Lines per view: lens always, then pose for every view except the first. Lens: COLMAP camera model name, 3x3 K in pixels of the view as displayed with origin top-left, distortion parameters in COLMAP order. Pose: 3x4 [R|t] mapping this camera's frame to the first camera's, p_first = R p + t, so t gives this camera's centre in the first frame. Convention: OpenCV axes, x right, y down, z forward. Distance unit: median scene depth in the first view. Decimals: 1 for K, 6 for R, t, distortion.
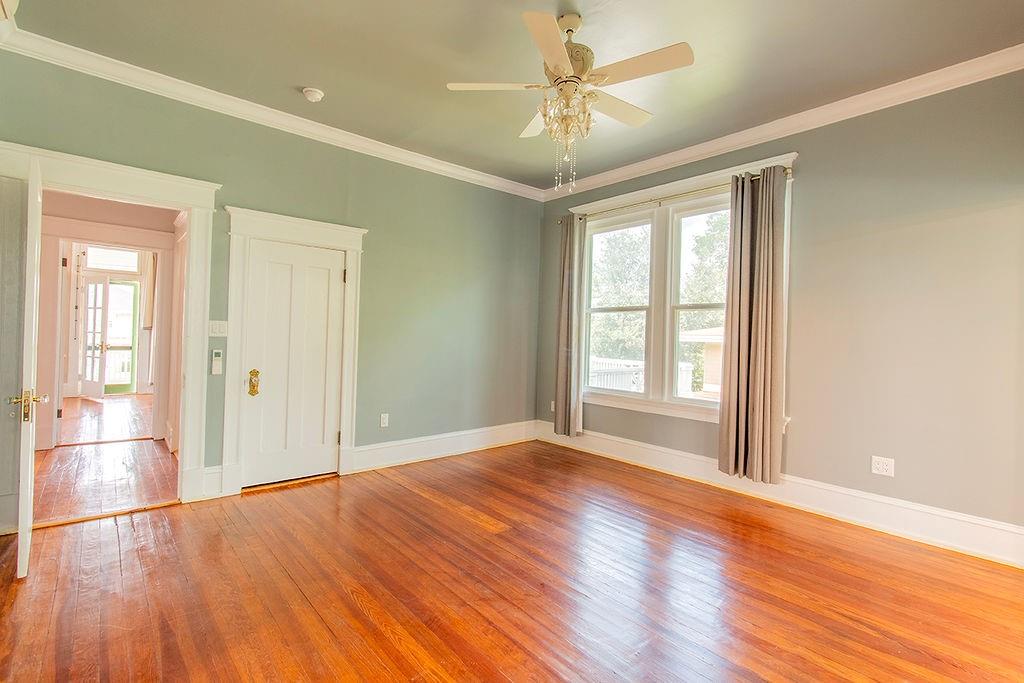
lens RADIAL K [[474.8, 0, 507.8], [0, 474.8, 338.6], [0, 0, 1]] dist [0.004831, 0.000524]
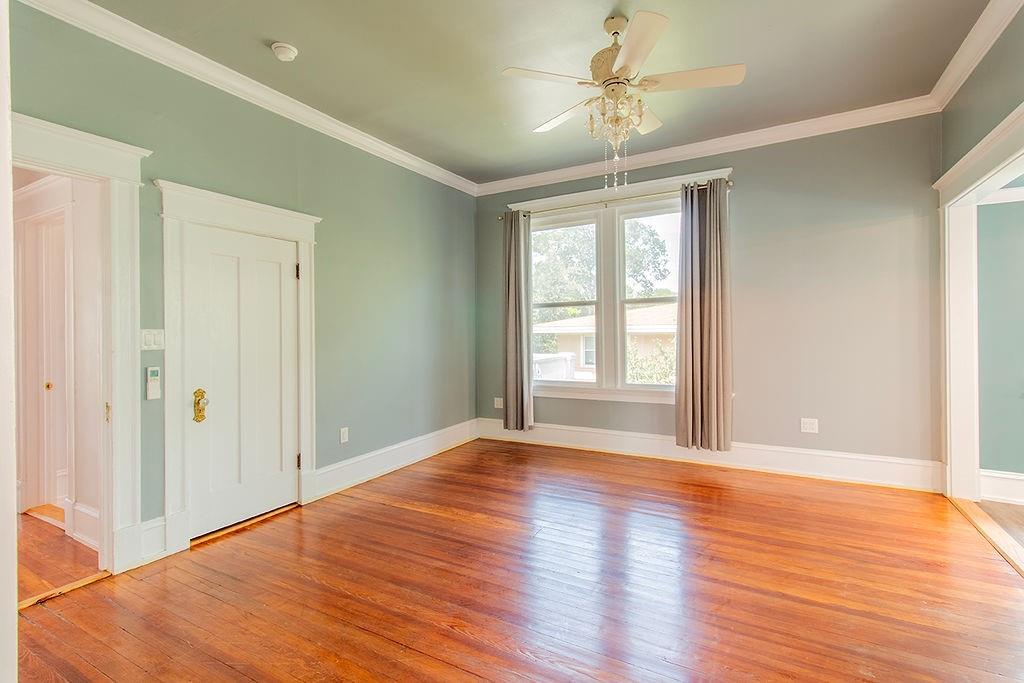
lens RADIAL K [[474.8, 0, 501.5], [0, 474.8, 338.1], [0, 0, 1]] dist [0.004831, 0.000524]
pose [[0.939100, -0.043228, 0.340914, -0.320862], [0.039951, 0.999063, 0.016629, -0.012686], [-0.341313, -0.001996, 0.939948, 0.081306]]
